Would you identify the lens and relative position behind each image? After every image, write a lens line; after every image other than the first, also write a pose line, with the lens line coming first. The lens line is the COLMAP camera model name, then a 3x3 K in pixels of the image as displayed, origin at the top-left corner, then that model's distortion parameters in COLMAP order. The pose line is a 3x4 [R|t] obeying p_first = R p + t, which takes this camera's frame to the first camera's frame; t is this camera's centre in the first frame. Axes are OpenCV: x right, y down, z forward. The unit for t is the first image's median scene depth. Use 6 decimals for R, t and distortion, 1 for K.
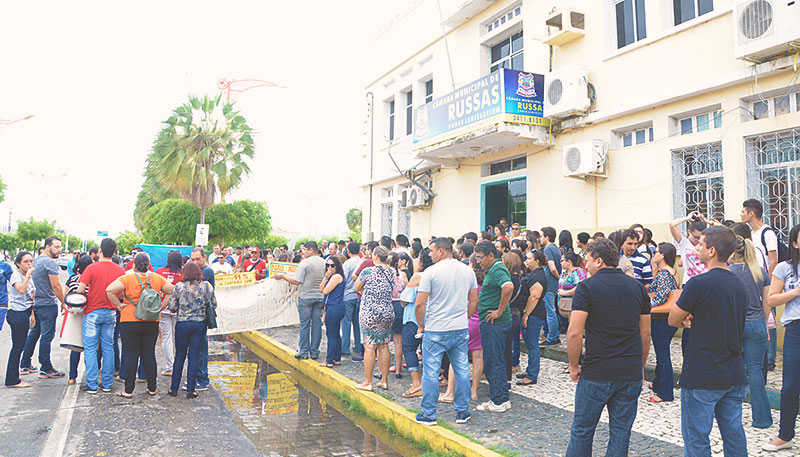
lens RADIAL K [[622.4, 0, 408.1], [0, 622.4, 192.3], [0, 0, 1]] dist [-0.167732, 0.144651]
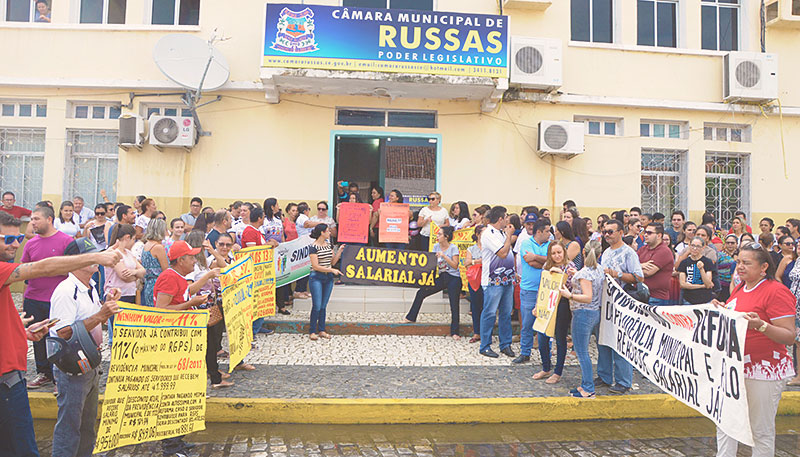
lens RADIAL K [[630.8, 0, 407.1], [0, 630.8, 211.2], [0, 0, 1]] dist [-0.159030, 0.128409]
pose [[0.351601, 0.027614, 0.935743, -0.636730], [-0.115401, 0.993220, 0.014051, 0.067179], [-0.929010, -0.112926, 0.352403, 0.725324]]
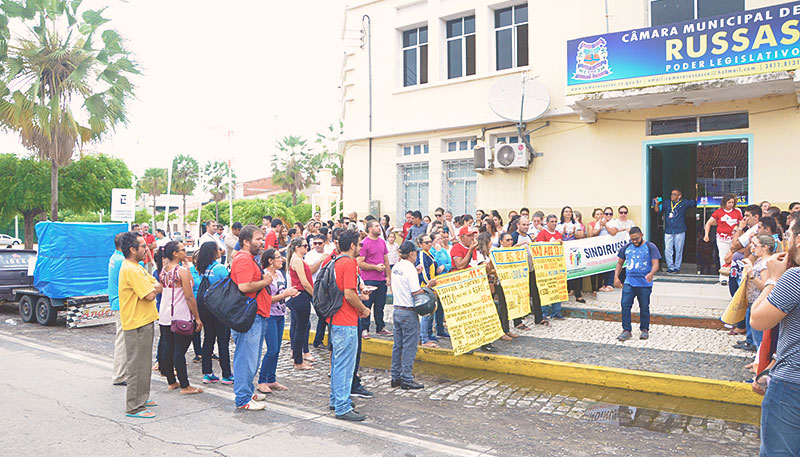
lens RADIAL K [[632.8, 0, 401.2], [0, 632.8, 252.4], [0, 0, 1]] dist [-0.163288, 0.133839]
pose [[0.885547, -0.024812, 0.463887, -0.627625], [-0.038892, 0.991107, 0.127255, 0.042771], [-0.462919, -0.130732, 0.876707, 0.470248]]
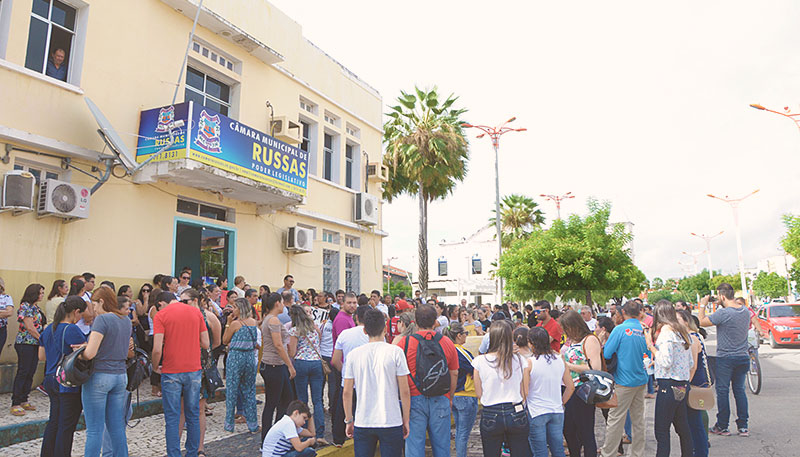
lens RADIAL K [[628.1, 0, 407.7], [0, 628.1, 206.9], [0, 0, 1]] dist [-0.162067, 0.138786]
pose [[-0.673907, 0.118619, 0.729231, -0.788605], [-0.074110, 0.971196, -0.226465, 0.152269], [-0.735090, -0.206660, -0.645705, 1.484394]]
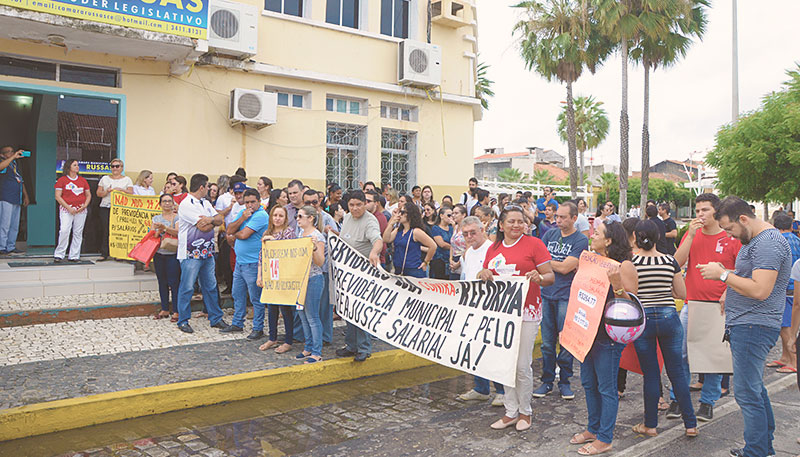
lens RADIAL K [[628.1, 0, 407.7], [0, 628.1, 206.9], [0, 0, 1]] dist [-0.162067, 0.138786]
pose [[-0.222205, -0.005496, 0.974984, -0.629550], [-0.113384, 0.993345, -0.020241, 0.082578], [-0.968385, -0.115045, -0.221350, 0.811054]]
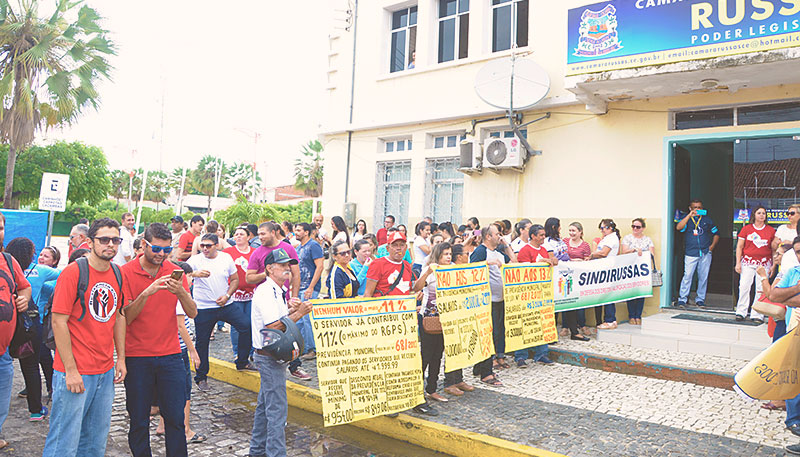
lens RADIAL K [[629.1, 0, 409.8], [0, 629.1, 195.6], [0, 0, 1]] dist [-0.162505, 0.138080]
pose [[0.908068, 0.063402, 0.413995, -0.442366], [-0.078982, 0.996663, 0.020606, 0.059082], [-0.411307, -0.051410, 0.910046, 0.595162]]
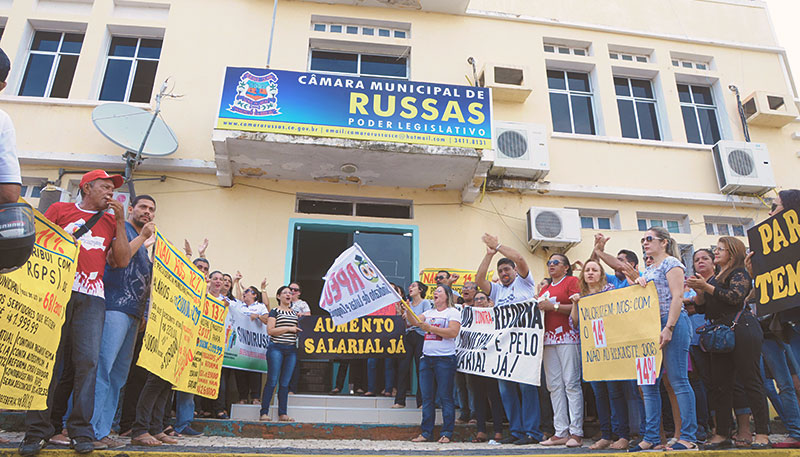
lens RADIAL K [[622.4, 0, 408.1], [0, 622.4, 192.3], [0, 0, 1]] dist [-0.167732, 0.144651]
pose [[0.288103, 0.369415, 0.883476, -0.487615], [-0.098723, 0.929136, -0.356314, 0.199604], [-0.952497, 0.015436, 0.304157, 0.782952]]
